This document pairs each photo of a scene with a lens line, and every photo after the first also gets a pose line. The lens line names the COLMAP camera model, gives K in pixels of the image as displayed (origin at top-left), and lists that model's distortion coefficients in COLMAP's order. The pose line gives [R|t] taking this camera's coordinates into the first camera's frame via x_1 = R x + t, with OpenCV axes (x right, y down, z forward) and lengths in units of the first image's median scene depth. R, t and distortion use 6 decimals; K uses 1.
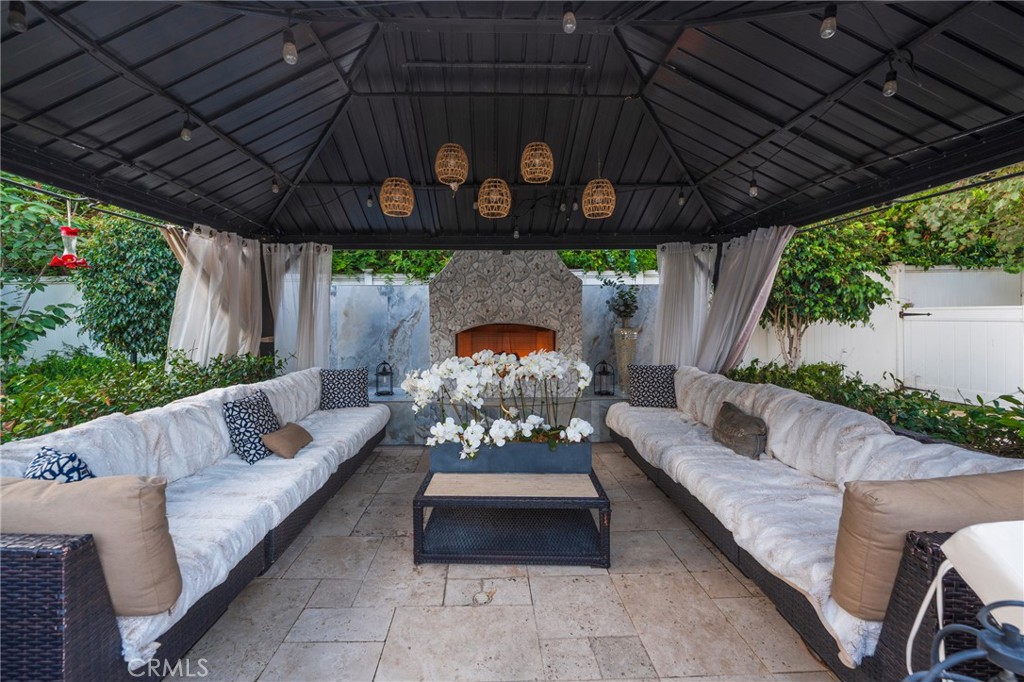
lens RADIAL K [[410.9, 0, 511.5], [0, 410.9, 337.1], [0, 0, 1]] dist [-0.001876, -0.000336]
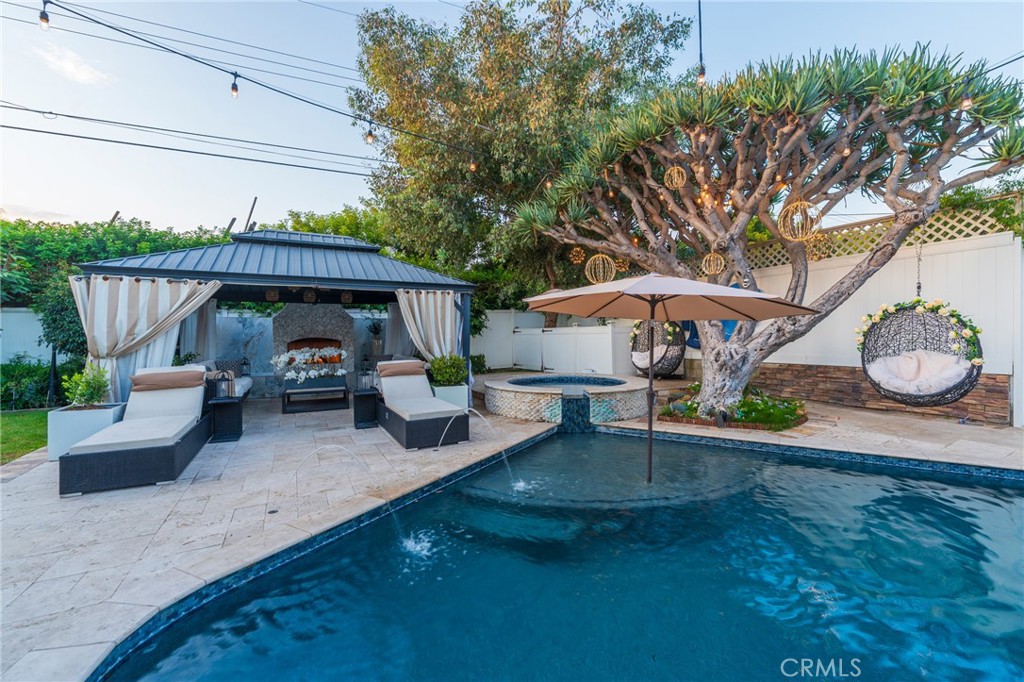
lens RADIAL K [[414.7, 0, 512.0], [0, 414.7, 334.3], [0, 0, 1]] dist [-0.001623, -0.000450]
pose [[0.909667, -0.006394, 0.415290, 0.024809], [0.023157, 0.999107, -0.035341, 0.049965], [-0.414693, 0.041766, 0.909002, -1.392471]]
